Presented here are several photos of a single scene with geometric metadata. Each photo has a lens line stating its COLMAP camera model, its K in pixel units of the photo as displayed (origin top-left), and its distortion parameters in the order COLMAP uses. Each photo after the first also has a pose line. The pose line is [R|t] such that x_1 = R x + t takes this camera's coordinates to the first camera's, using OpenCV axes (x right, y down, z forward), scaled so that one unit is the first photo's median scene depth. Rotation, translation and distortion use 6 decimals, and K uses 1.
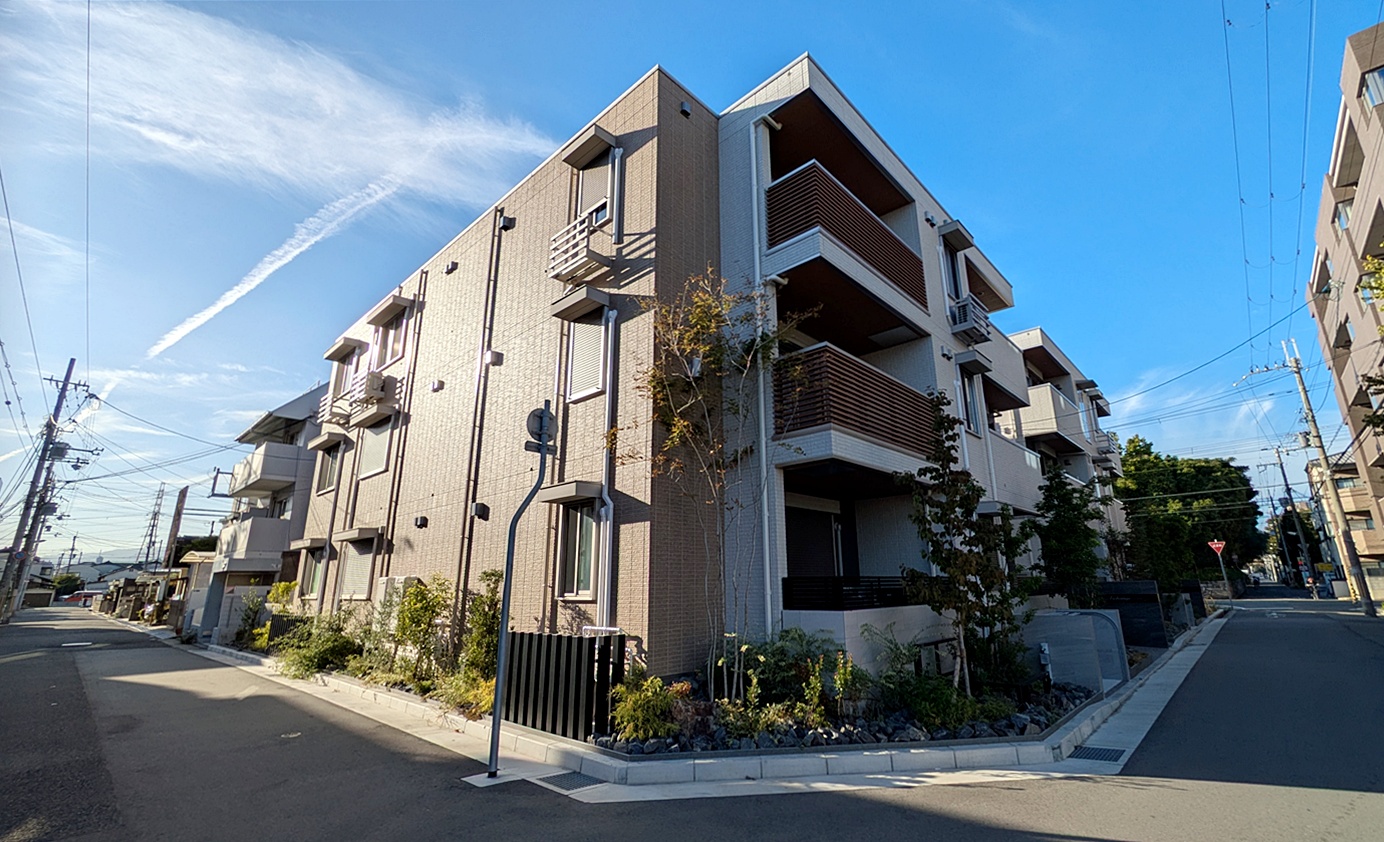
lens RADIAL K [[599.3, 0, 699.7], [0, 599.3, 421.8], [0, 0, 1]] dist [0.010589, -0.000586]
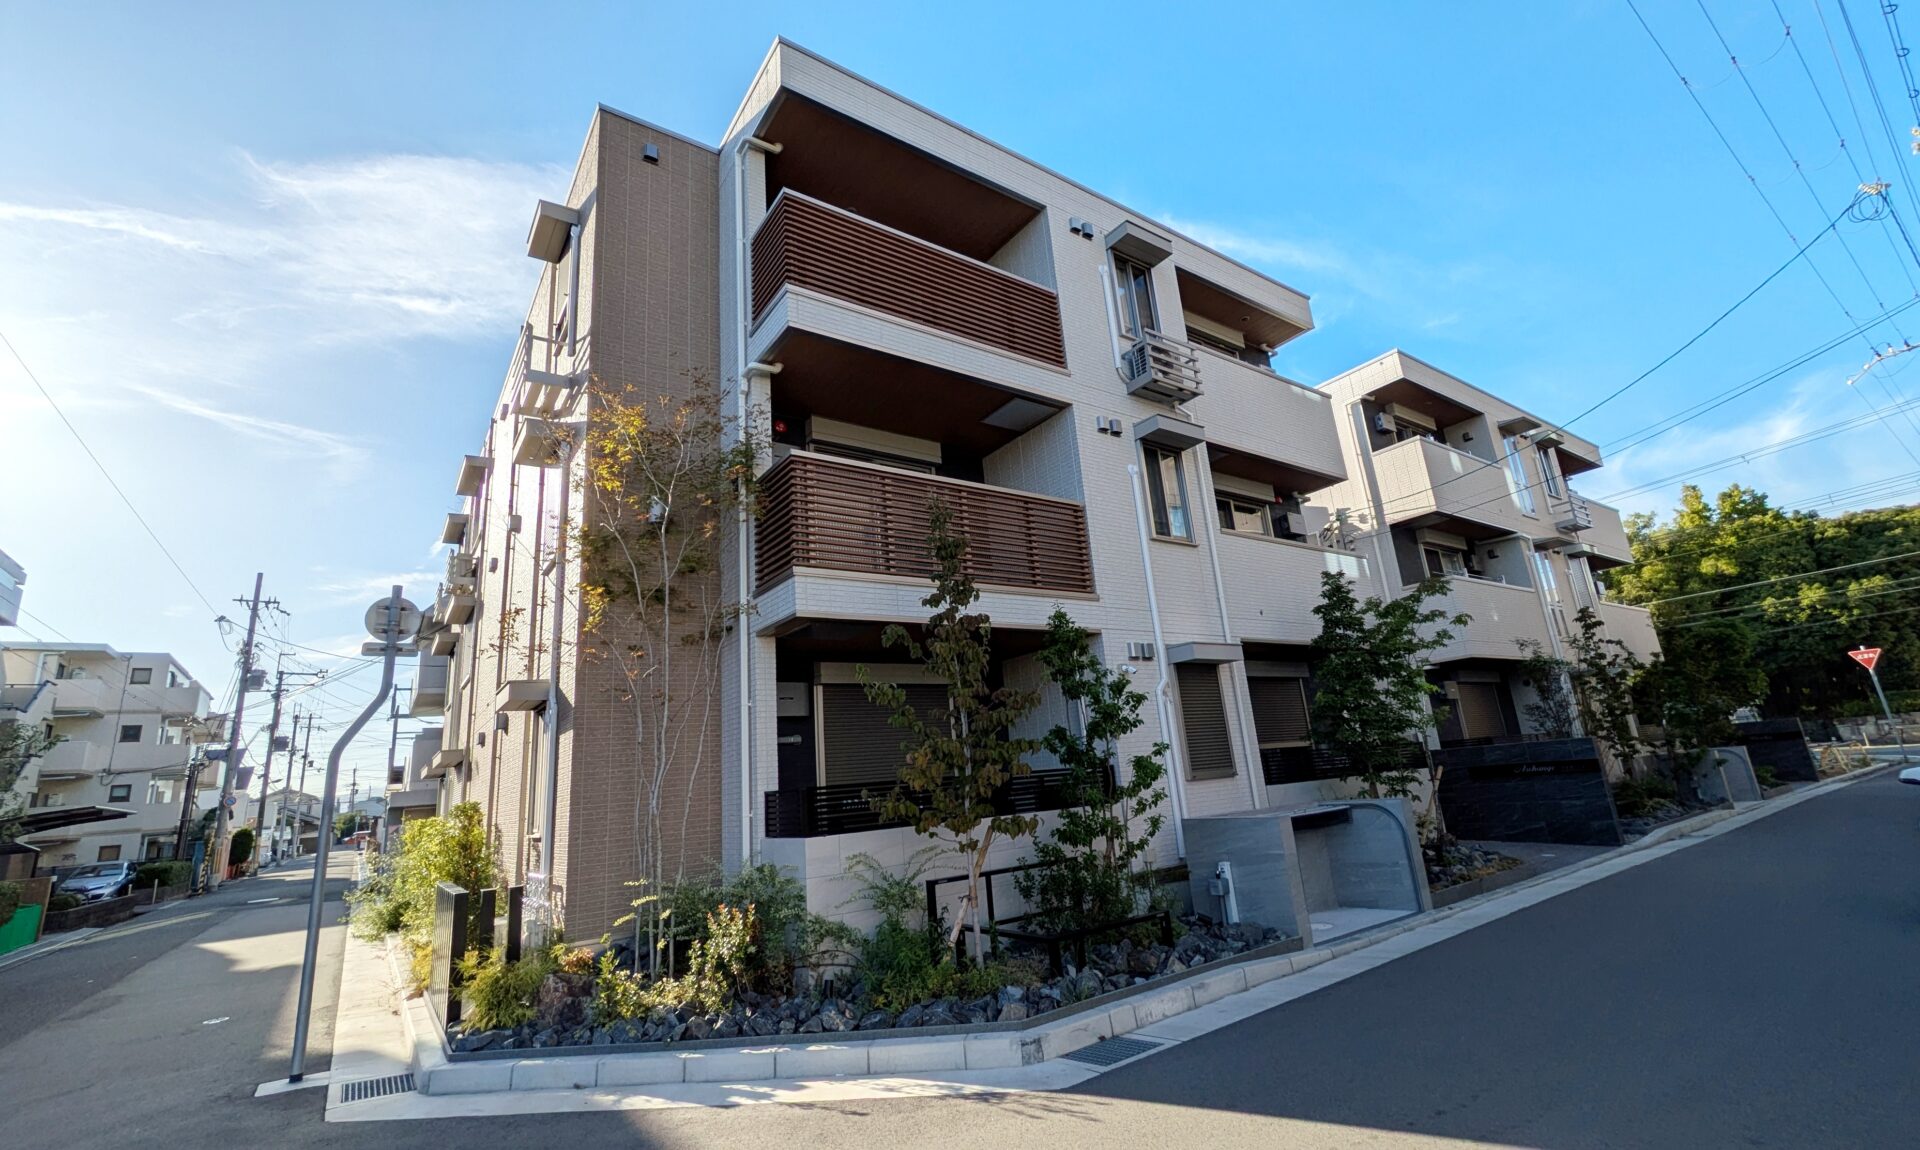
lens RADIAL K [[807.1, 0, 951.1], [0, 807.1, 570.3], [0, 0, 1]] dist [0.003780, 0.000399]
pose [[0.968492, -0.122237, -0.216983, 0.268079], [0.125803, 0.992052, 0.002641, 0.012319], [0.214936, -0.029855, 0.976172, 0.059119]]
